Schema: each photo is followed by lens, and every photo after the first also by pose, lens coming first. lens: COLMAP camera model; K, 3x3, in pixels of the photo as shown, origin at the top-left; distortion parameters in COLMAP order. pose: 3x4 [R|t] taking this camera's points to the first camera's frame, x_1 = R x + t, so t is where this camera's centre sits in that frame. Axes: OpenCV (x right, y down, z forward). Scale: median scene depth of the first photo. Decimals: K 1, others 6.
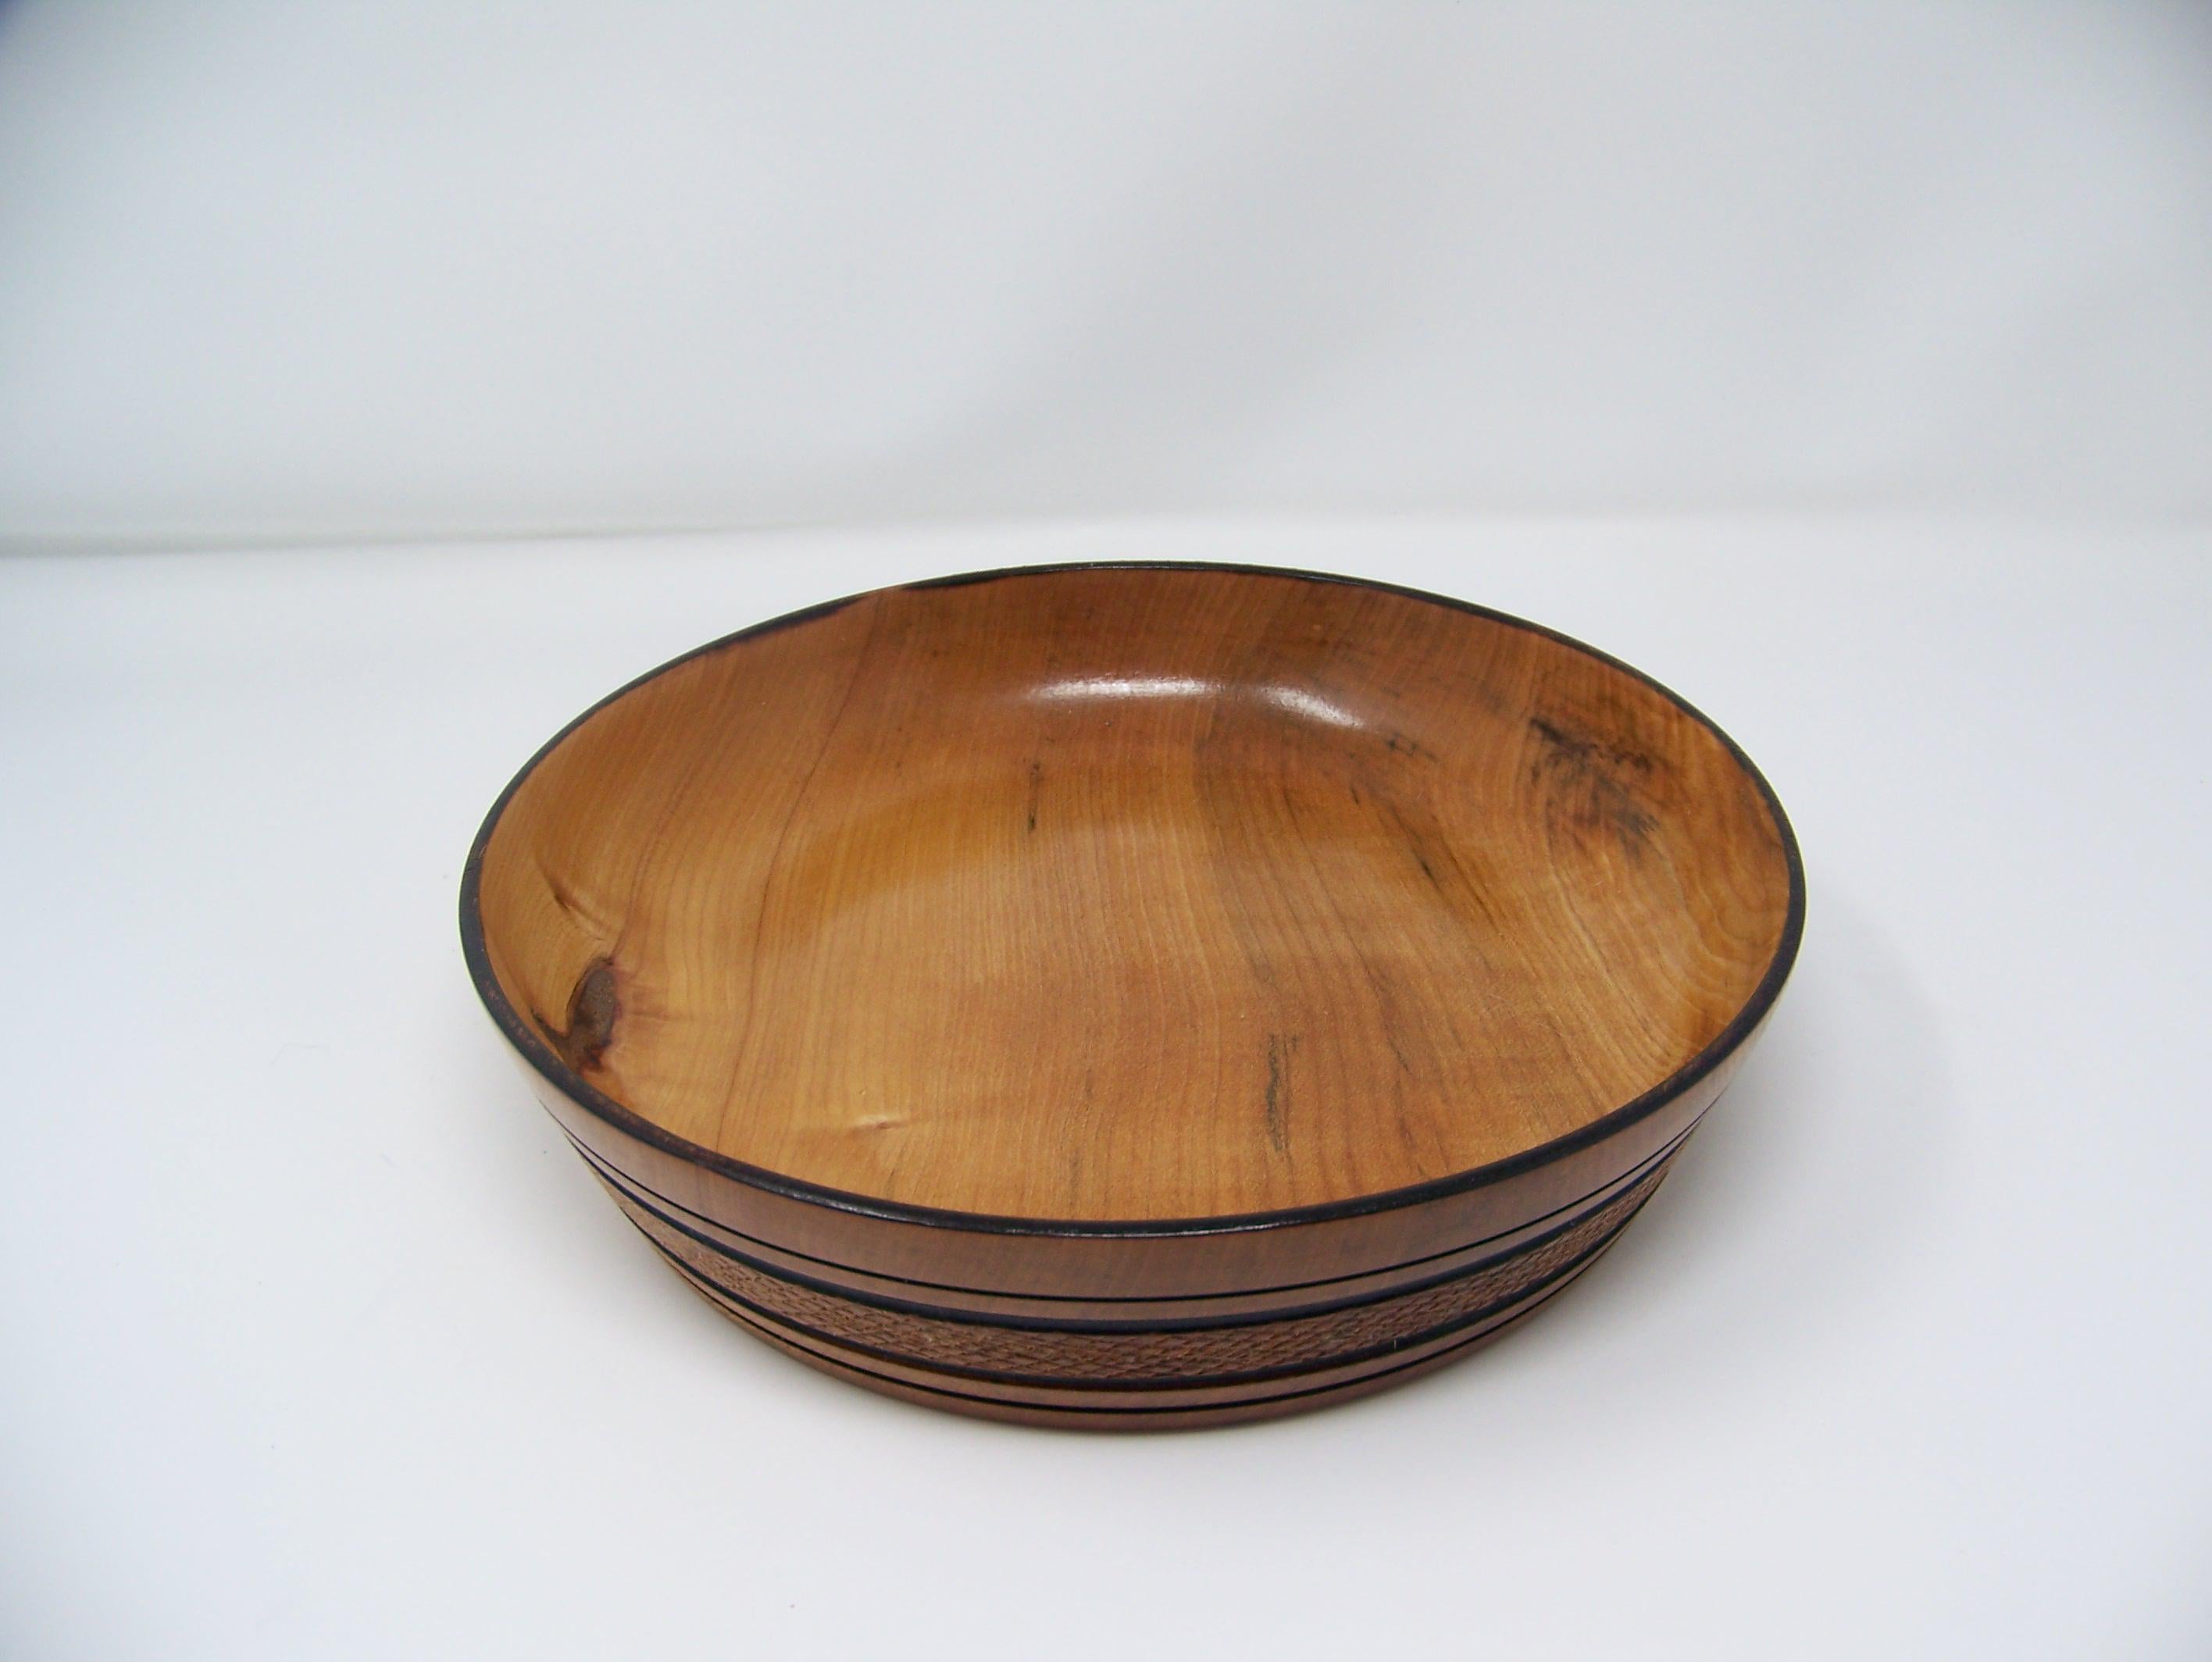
lens RADIAL K [[2367.2, 0, 1153.7], [0, 2367.2, 889.8], [0, 0, 1]] dist [-0.269895, 0.351940]
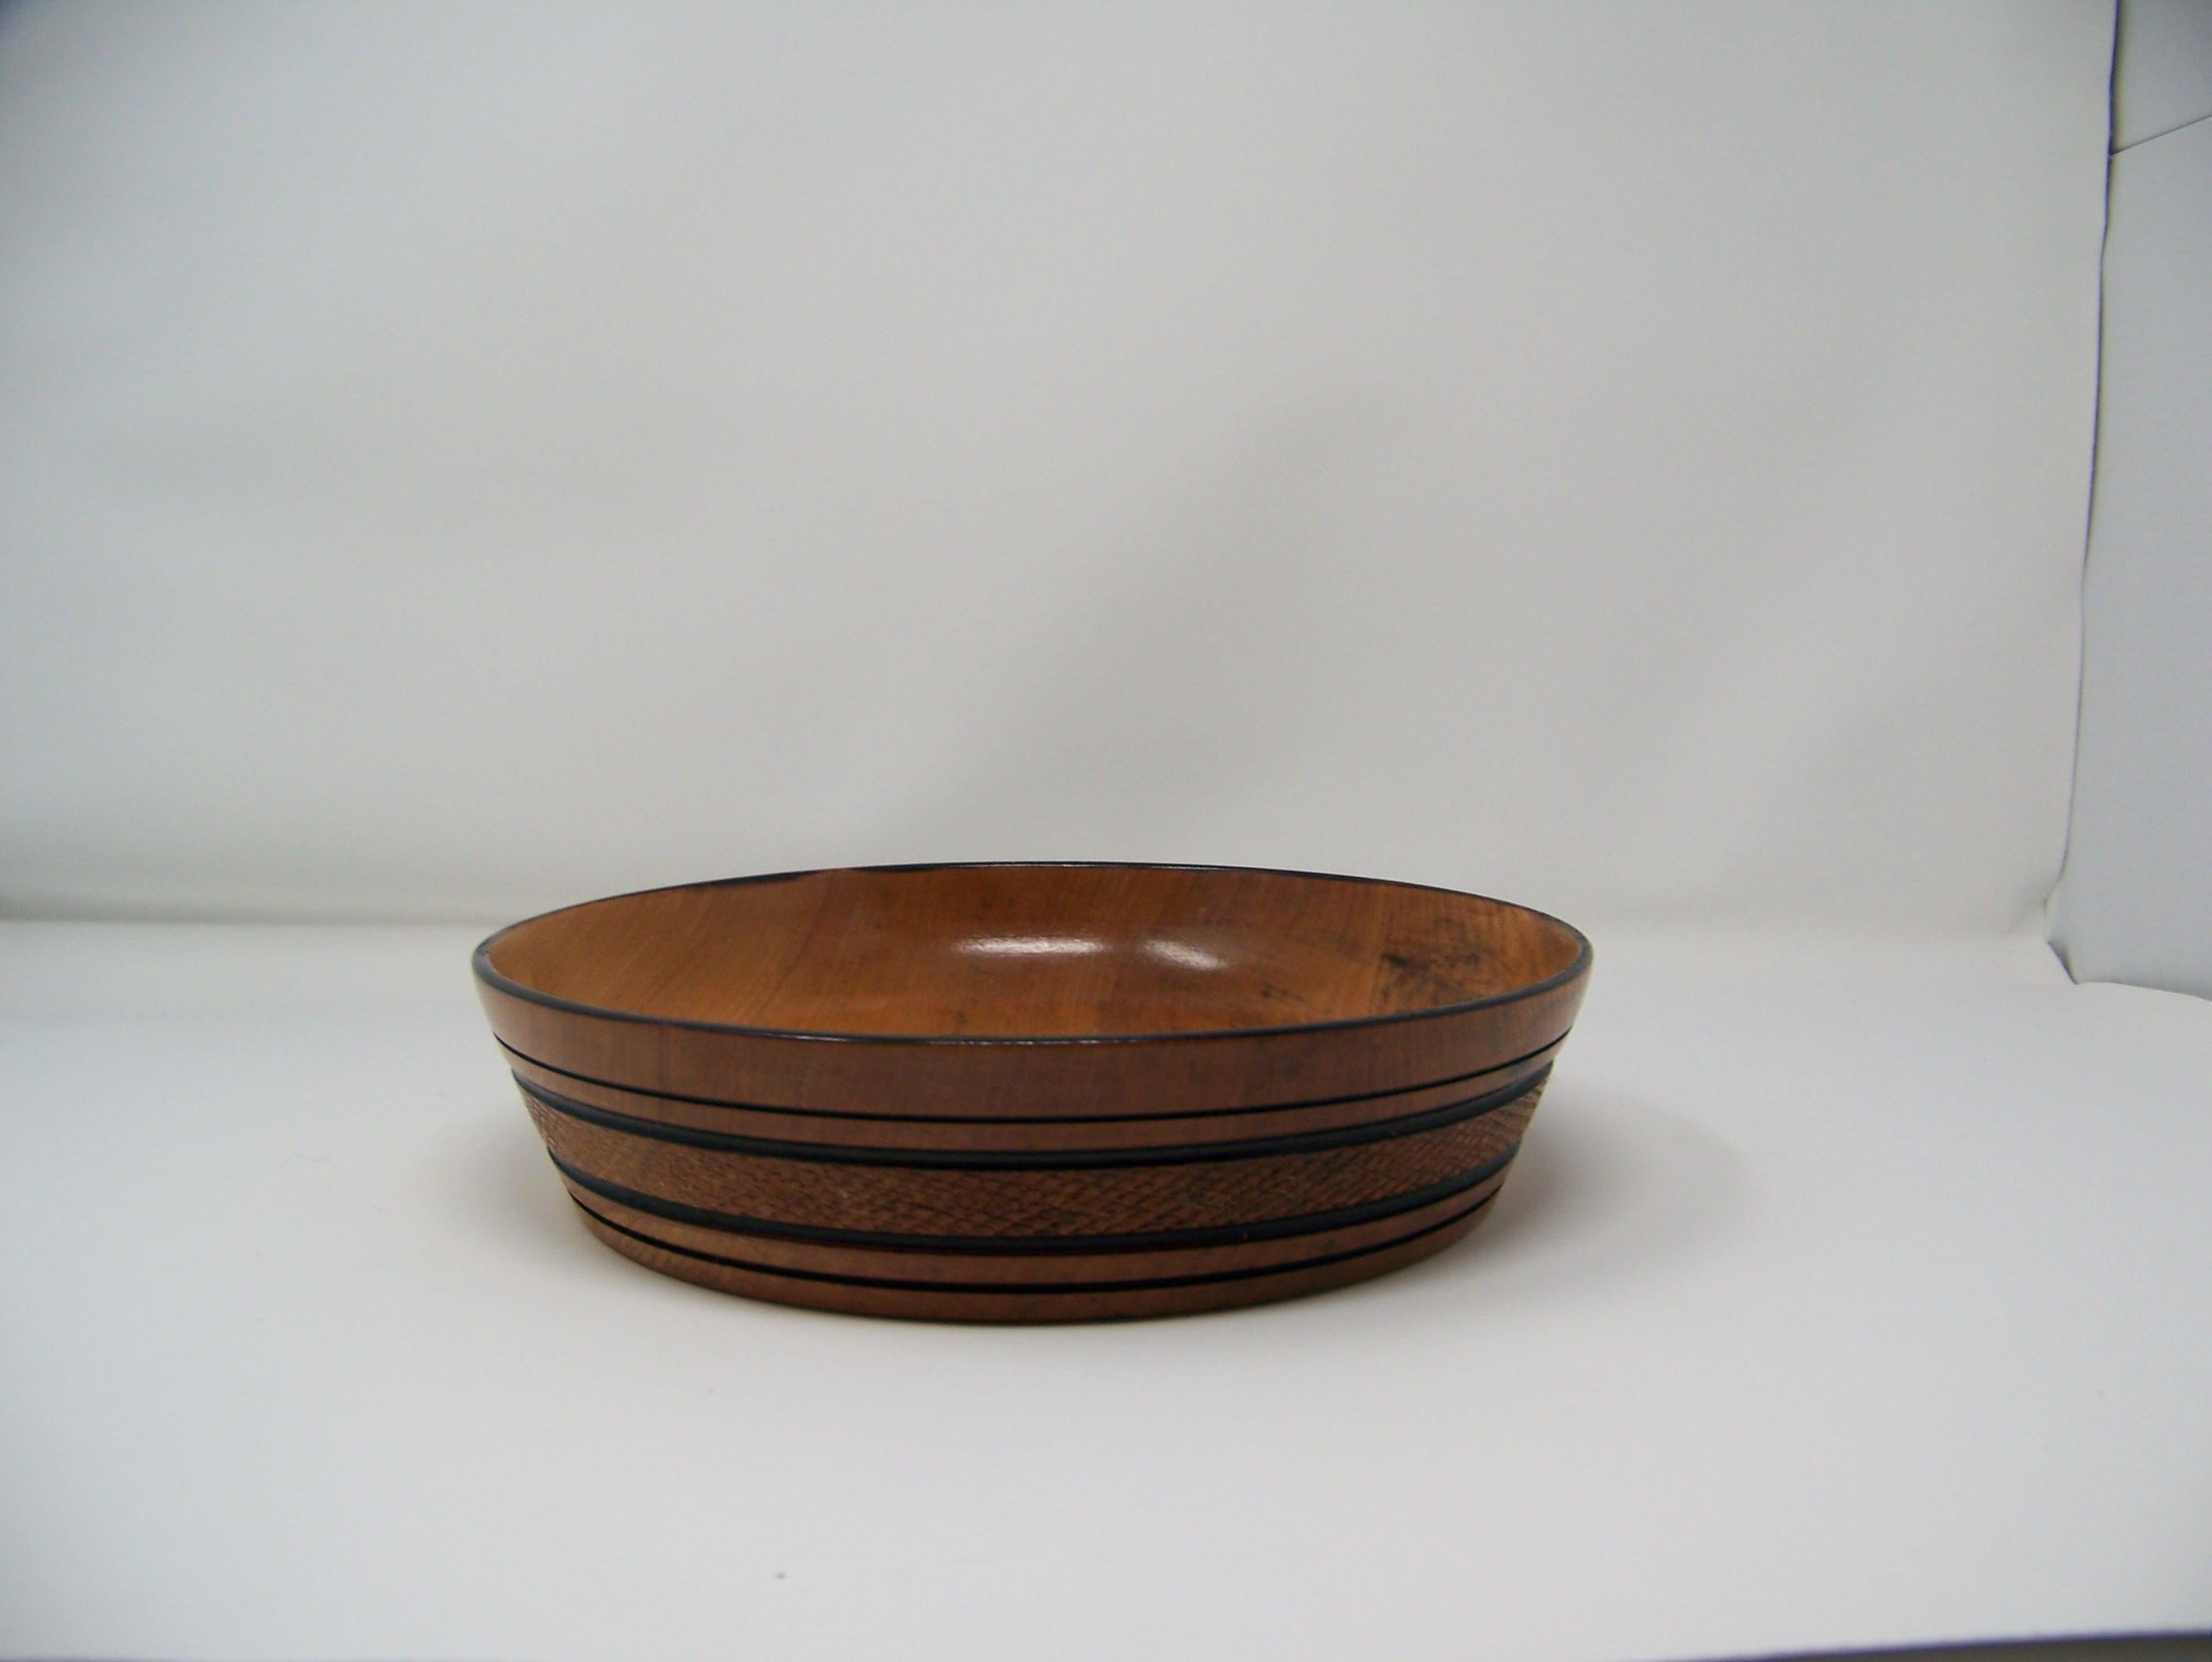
lens RADIAL K [[2367.2, 0, 1153.7], [0, 2367.2, 889.8], [0, 0, 1]] dist [-0.269895, 0.351940]
pose [[0.999831, 0.008870, 0.016084, 0.028320], [-0.002053, 0.924138, -0.382054, 0.363876], [-0.018253, 0.381957, 0.924000, -0.108159]]
